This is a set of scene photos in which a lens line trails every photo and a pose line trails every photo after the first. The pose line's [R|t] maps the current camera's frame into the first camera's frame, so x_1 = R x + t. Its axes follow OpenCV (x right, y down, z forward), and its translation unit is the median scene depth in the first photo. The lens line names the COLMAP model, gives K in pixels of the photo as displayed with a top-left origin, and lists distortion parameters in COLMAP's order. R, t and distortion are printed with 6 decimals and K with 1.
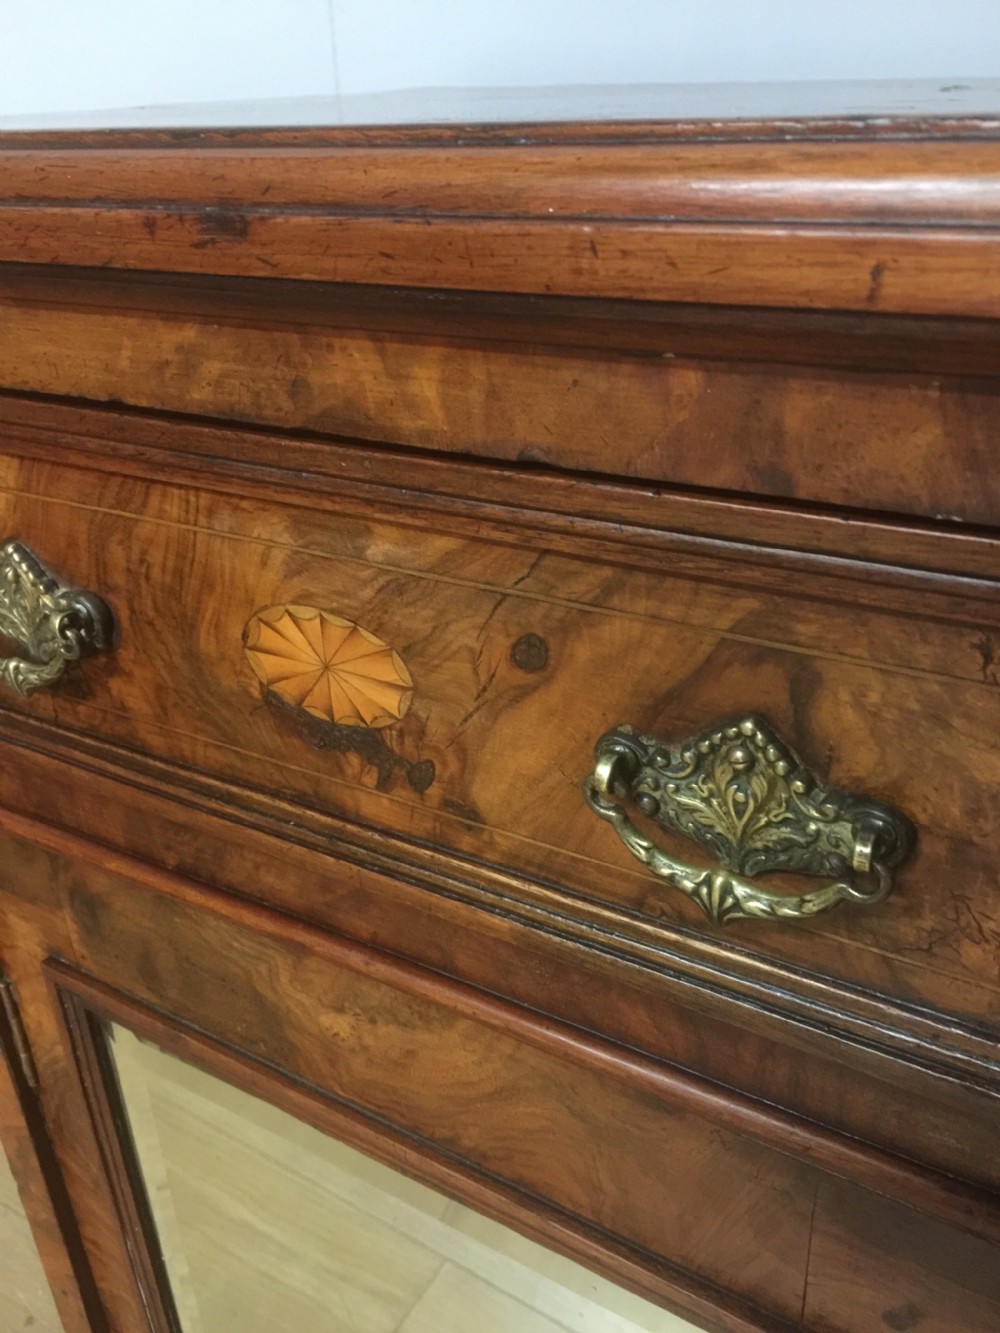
lens RADIAL K [[1158.9, 0, 493.3], [0, 1158.9, 656.2], [0, 0, 1]] dist [0.076024, -0.116234]
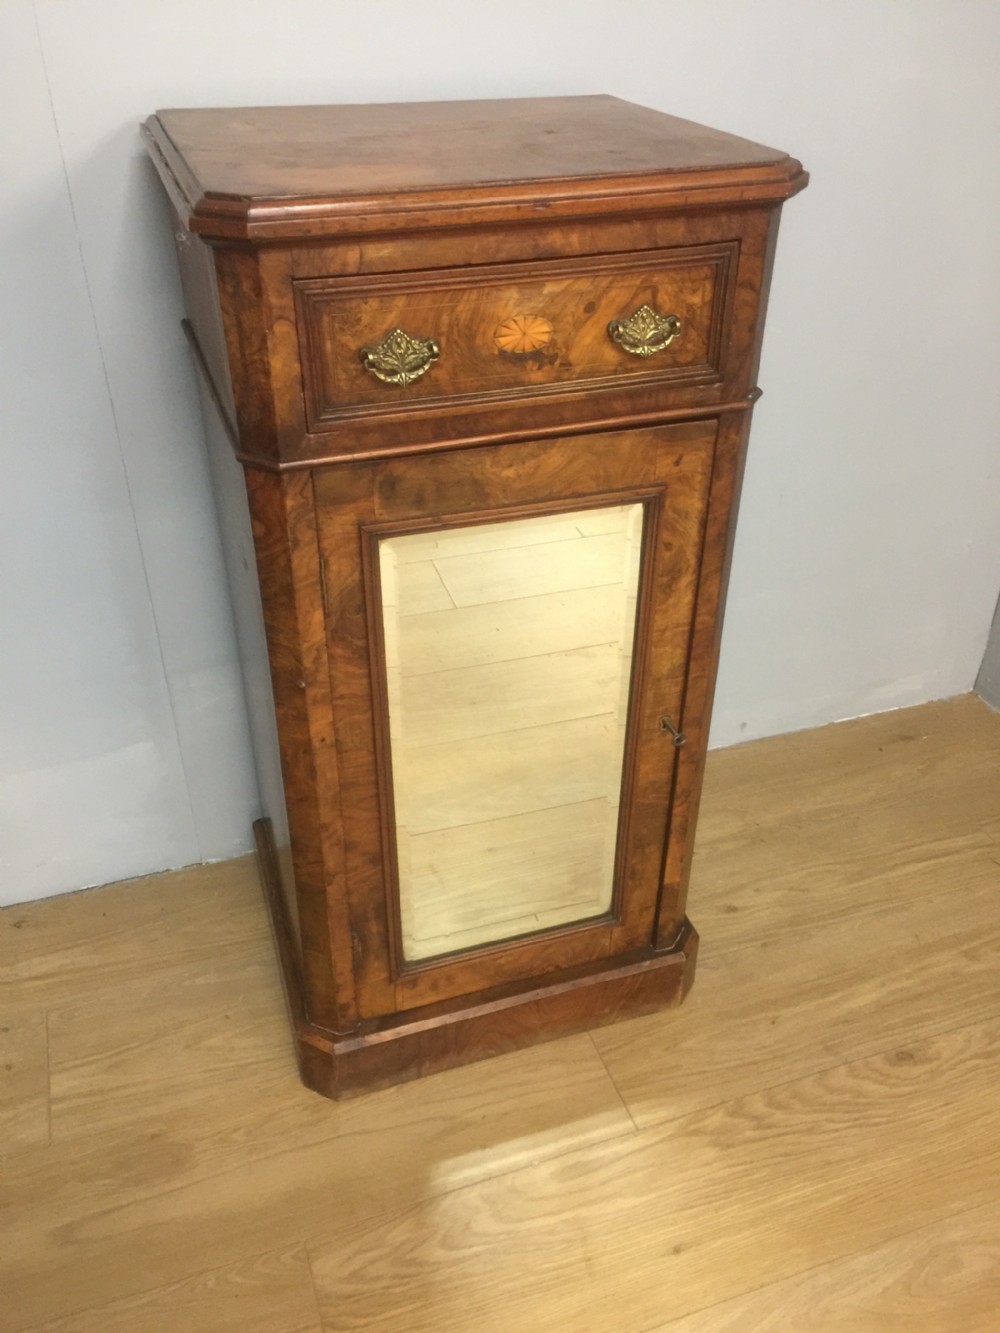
lens RADIAL K [[1158.9, 0, 510.4], [0, 1158.9, 658.9], [0, 0, 1]] dist [0.076024, -0.116234]
pose [[0.639269, -0.389426, 0.663086, -2.985349], [0.314331, 0.919292, 0.236853, 0.067329], [-0.701805, 0.057016, 0.710083, -1.413322]]
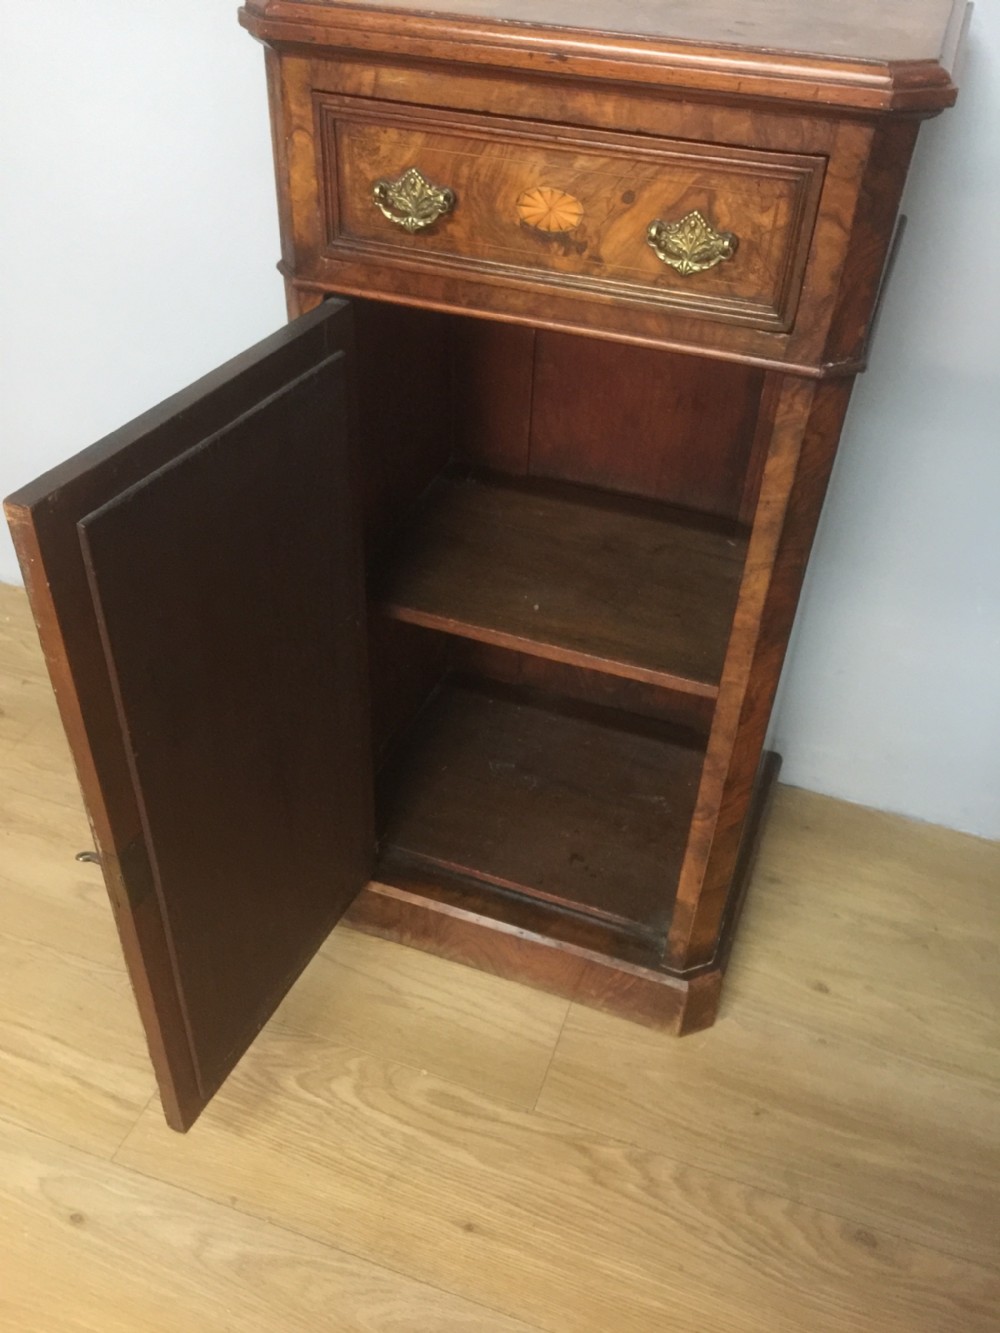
lens RADIAL K [[1158.9, 0, 501.4], [0, 1158.9, 658.8], [0, 0, 1]] dist [0.076024, -0.116234]
pose [[0.978030, -0.061653, 0.199138, -1.011113], [0.020606, 0.979180, 0.201948, 0.573430], [-0.207442, -0.193407, 0.958938, -2.249624]]
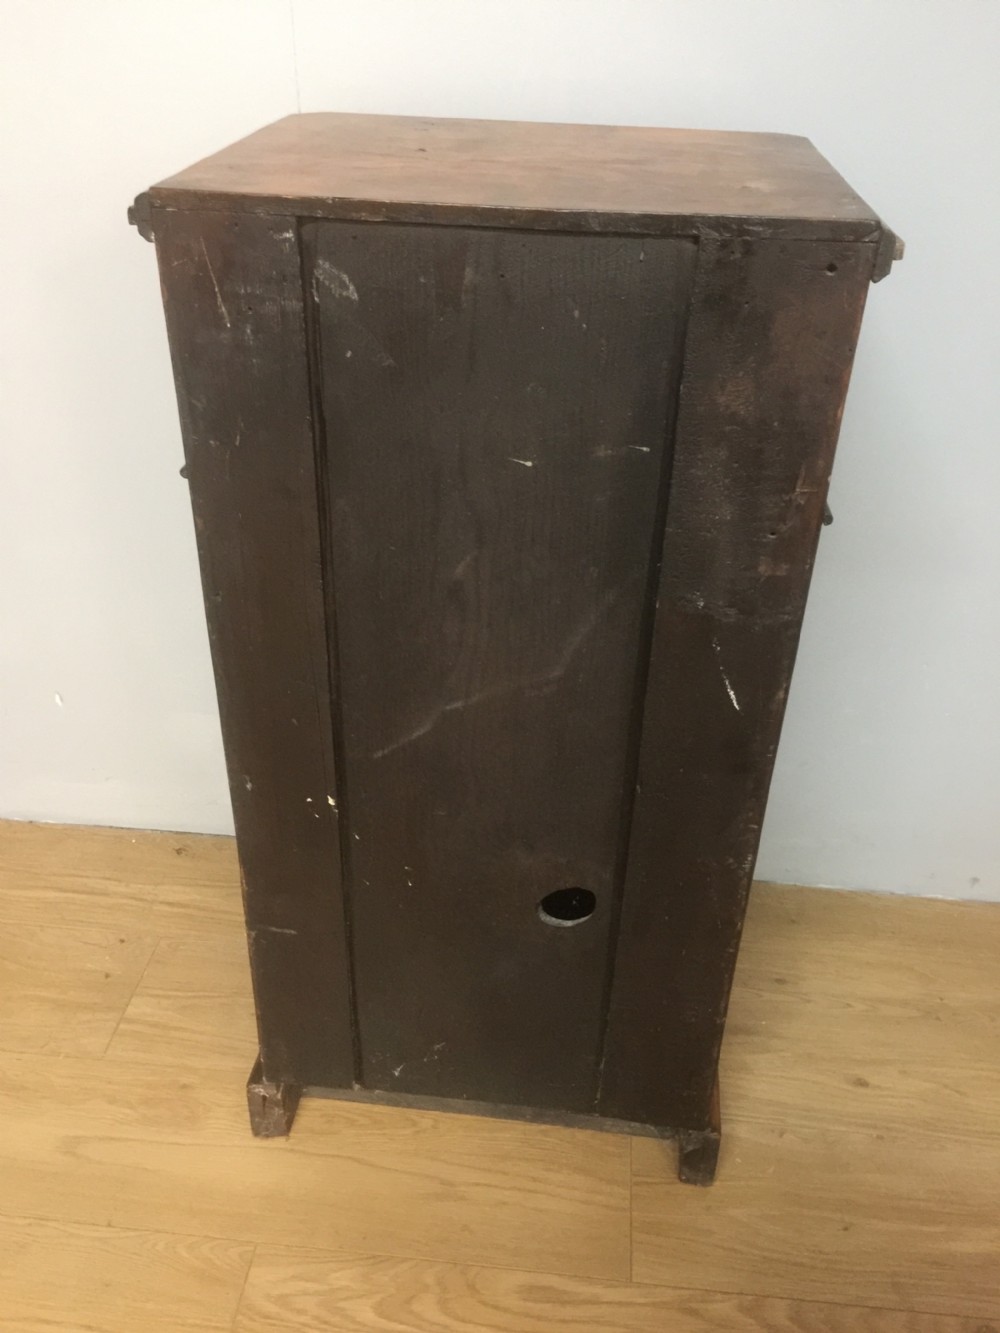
lens RADIAL K [[1158.9, 0, 508.3], [0, 1158.9, 658.5], [0, 0, 1]] dist [0.076024, -0.116234]
pose [[0.904726, -0.178341, 0.386865, -1.792081], [0.139998, 0.982182, 0.125376, 0.352958], [-0.402331, -0.059271, 0.913573, -1.855856]]
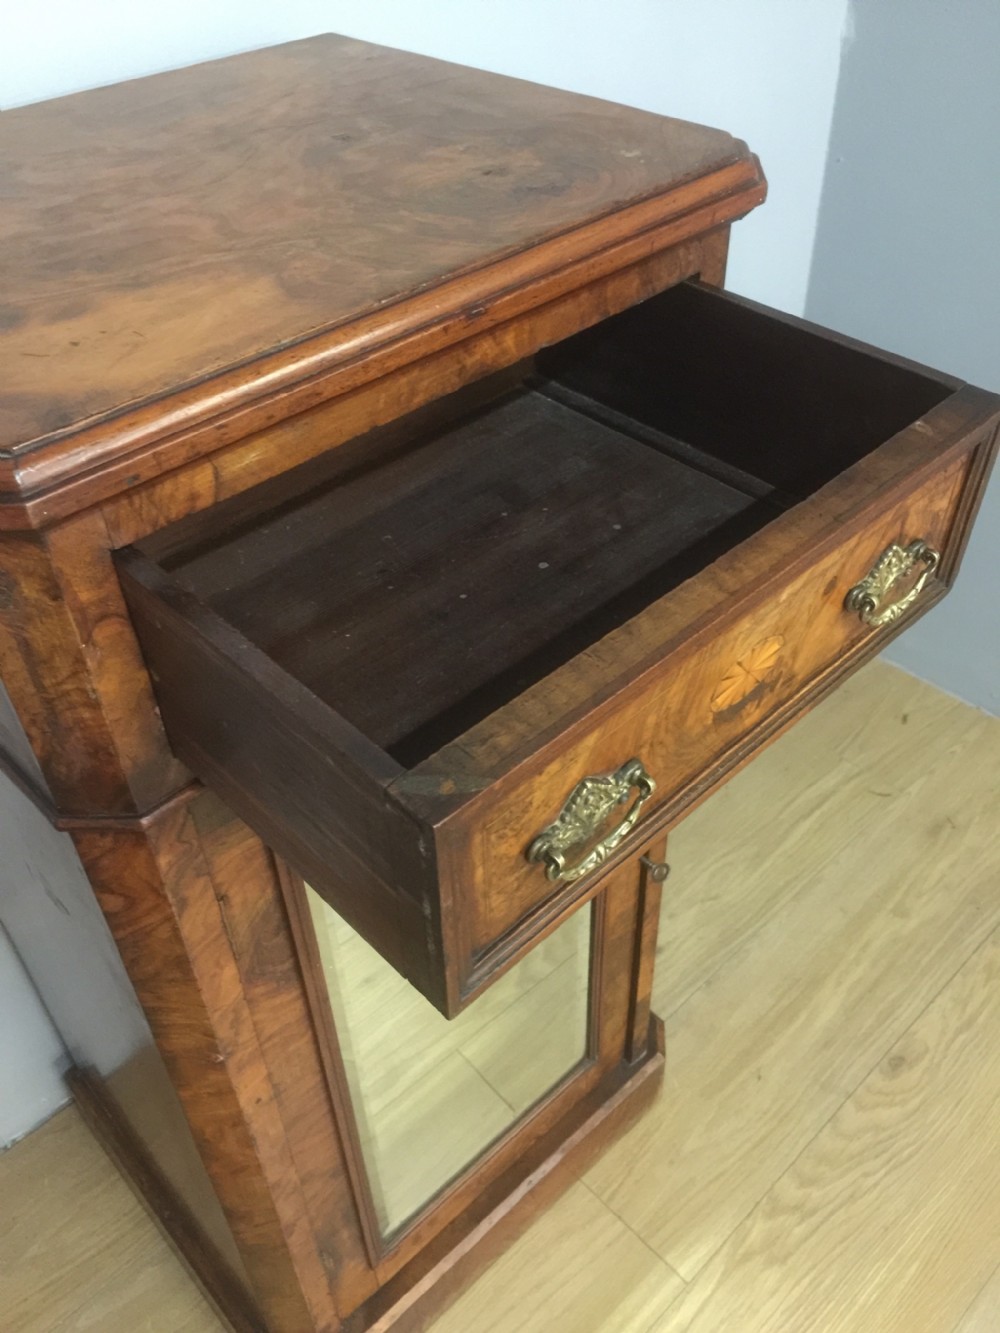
lens RADIAL K [[1158.9, 0, 510.6], [0, 1158.9, 661.6], [0, 0, 1]] dist [0.076024, -0.116234]
pose [[0.267981, -0.610849, 0.745016, -2.062559], [0.445460, 0.764237, 0.466377, -0.765966], [-0.854255, 0.206895, 0.476910, -0.060814]]
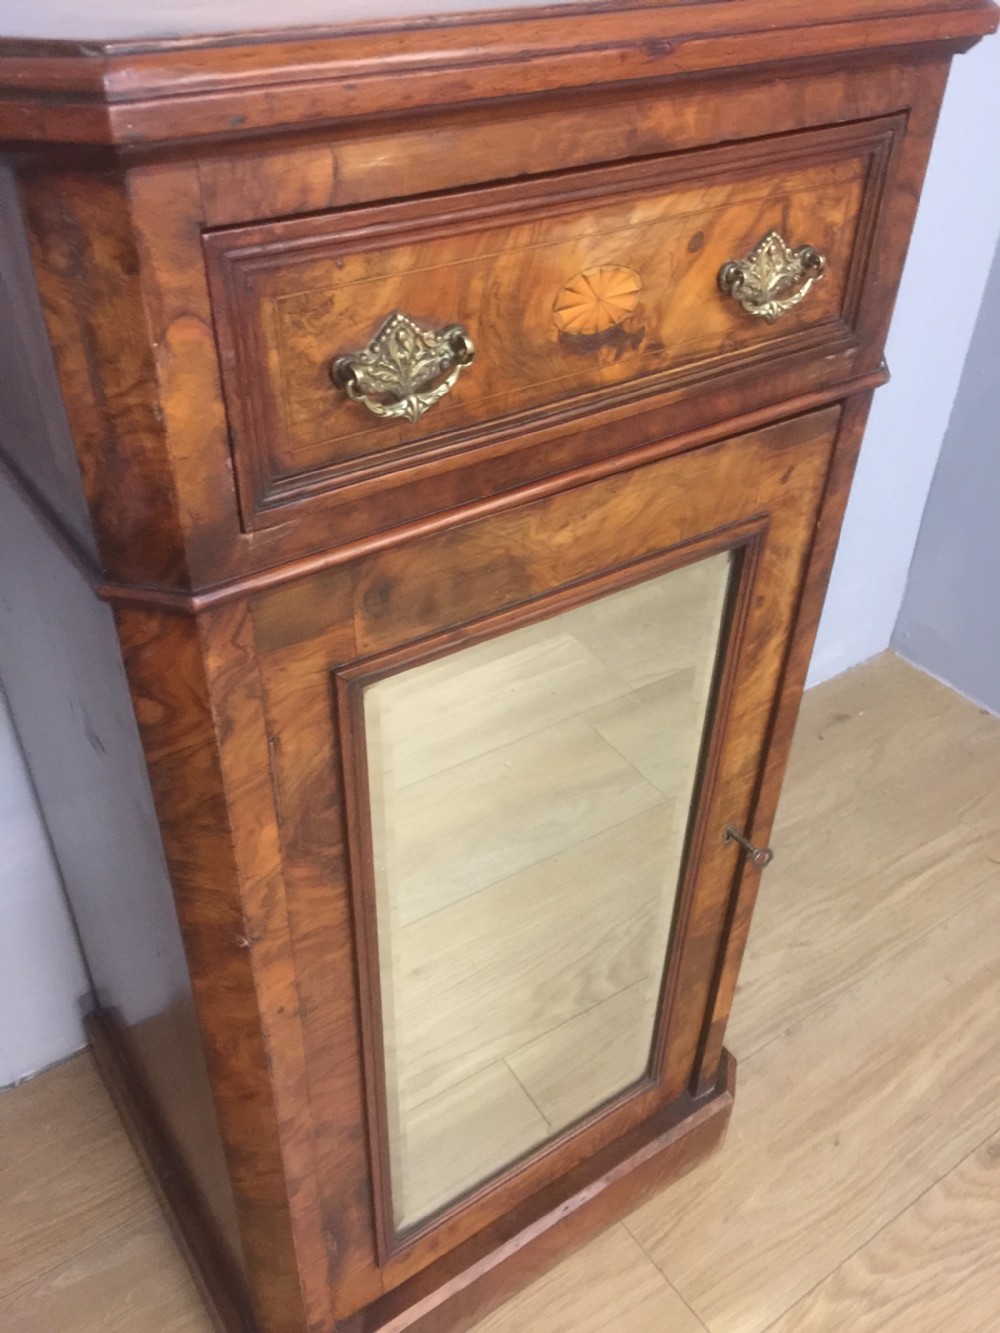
lens RADIAL K [[1158.9, 0, 509.7], [0, 1158.9, 657.7], [0, 0, 1]] dist [0.076024, -0.116234]
pose [[0.401971, -0.509844, 0.760577, -2.069654], [0.372594, 0.849837, 0.372760, -0.273789], [-0.836417, 0.133548, 0.531575, 0.215703]]
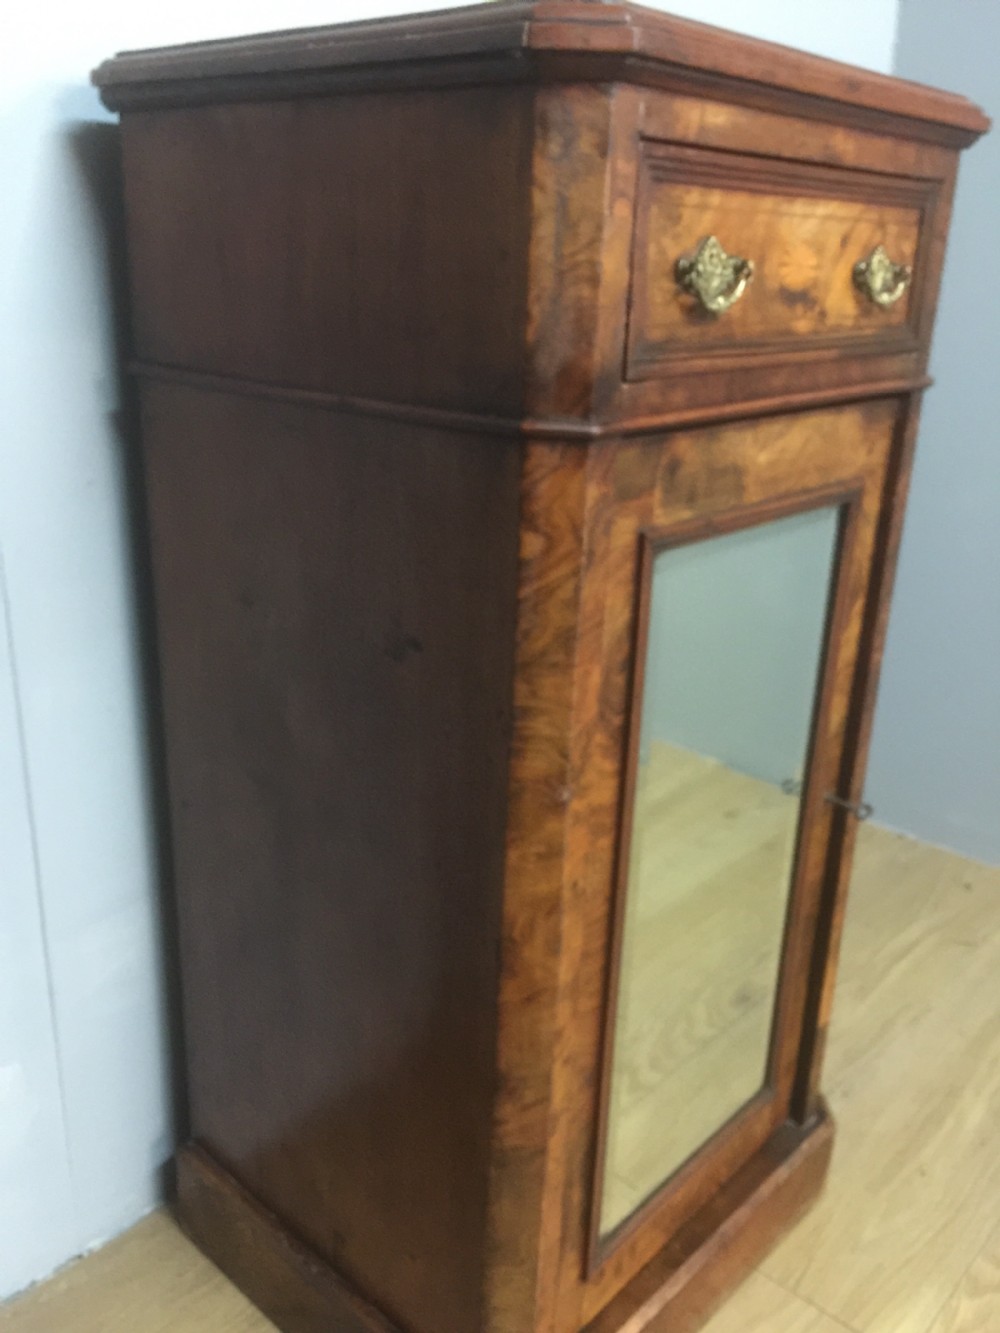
lens RADIAL K [[1158.9, 0, 511.1], [0, 1158.9, 654.0], [0, 0, 1]] dist [0.076024, -0.116234]
pose [[0.196606, -0.281931, 0.939074, -3.231133], [0.401557, 0.896912, 0.185202, 0.048086], [-0.894482, 0.340680, 0.289550, 1.200572]]
